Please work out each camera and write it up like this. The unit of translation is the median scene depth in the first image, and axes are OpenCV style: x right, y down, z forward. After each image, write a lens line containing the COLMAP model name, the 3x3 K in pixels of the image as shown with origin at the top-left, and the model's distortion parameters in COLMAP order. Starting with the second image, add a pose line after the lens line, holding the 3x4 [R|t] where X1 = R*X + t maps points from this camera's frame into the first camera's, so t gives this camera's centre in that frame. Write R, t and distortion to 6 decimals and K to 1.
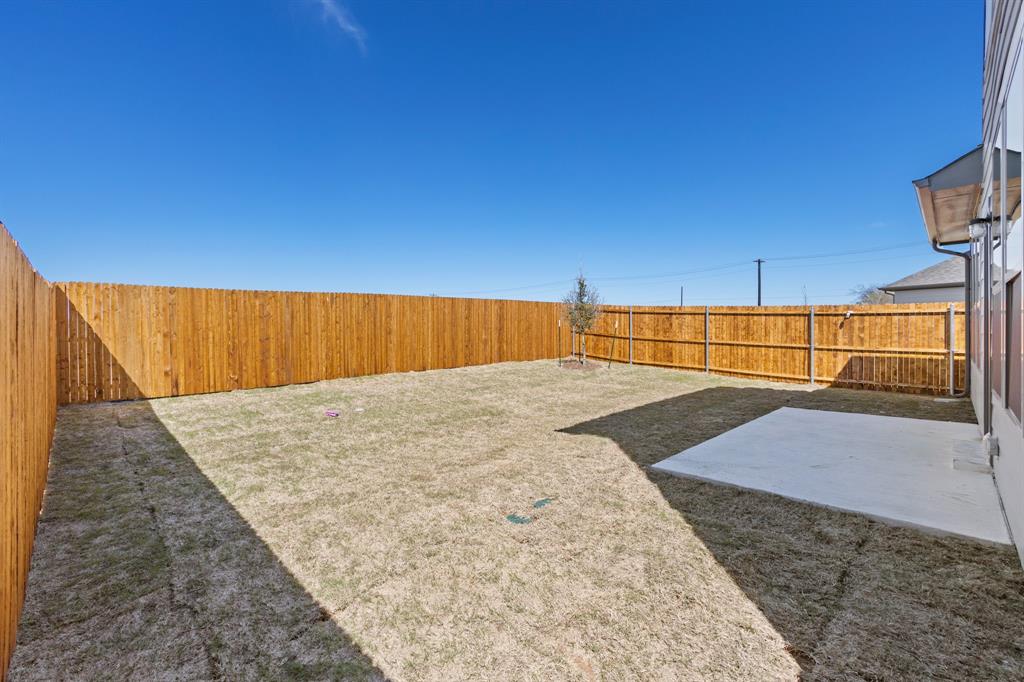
lens RADIAL K [[441.9, 0, 512.1], [0, 441.9, 336.3], [0, 0, 1]] dist [-0.007551, 0.000799]
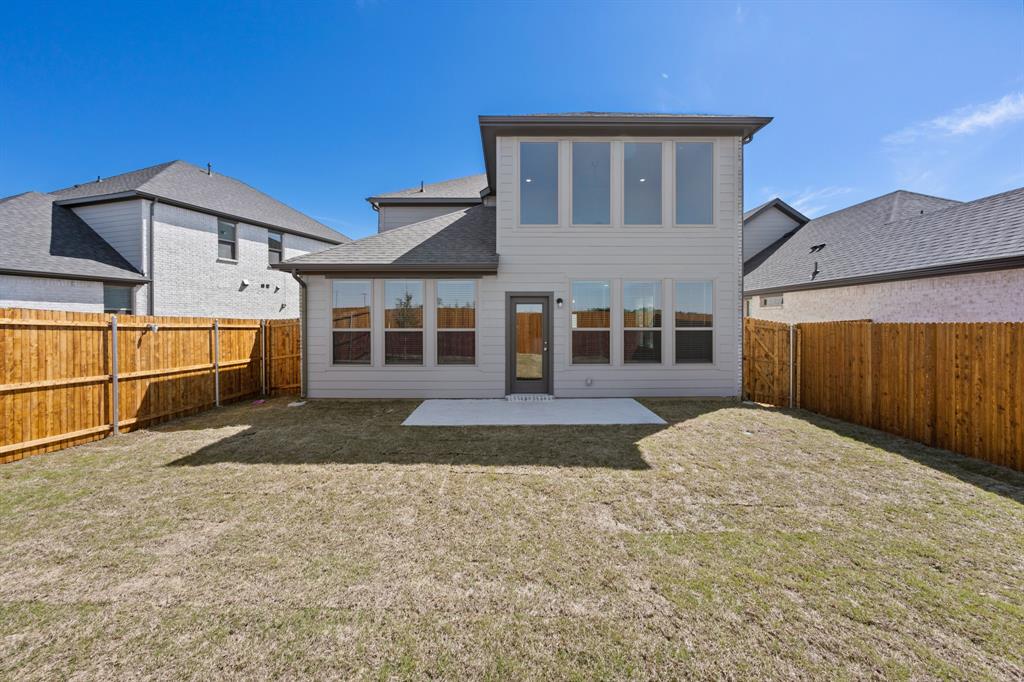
lens RADIAL K [[441.9, 0, 510.9], [0, 441.9, 322.2], [0, 0, 1]] dist [-0.007551, 0.000799]
pose [[-0.711316, 0.000017, 0.702872, -0.186437], [0.009394, 0.999911, 0.009483, -0.058055], [-0.702810, 0.013348, -0.711253, 1.038781]]
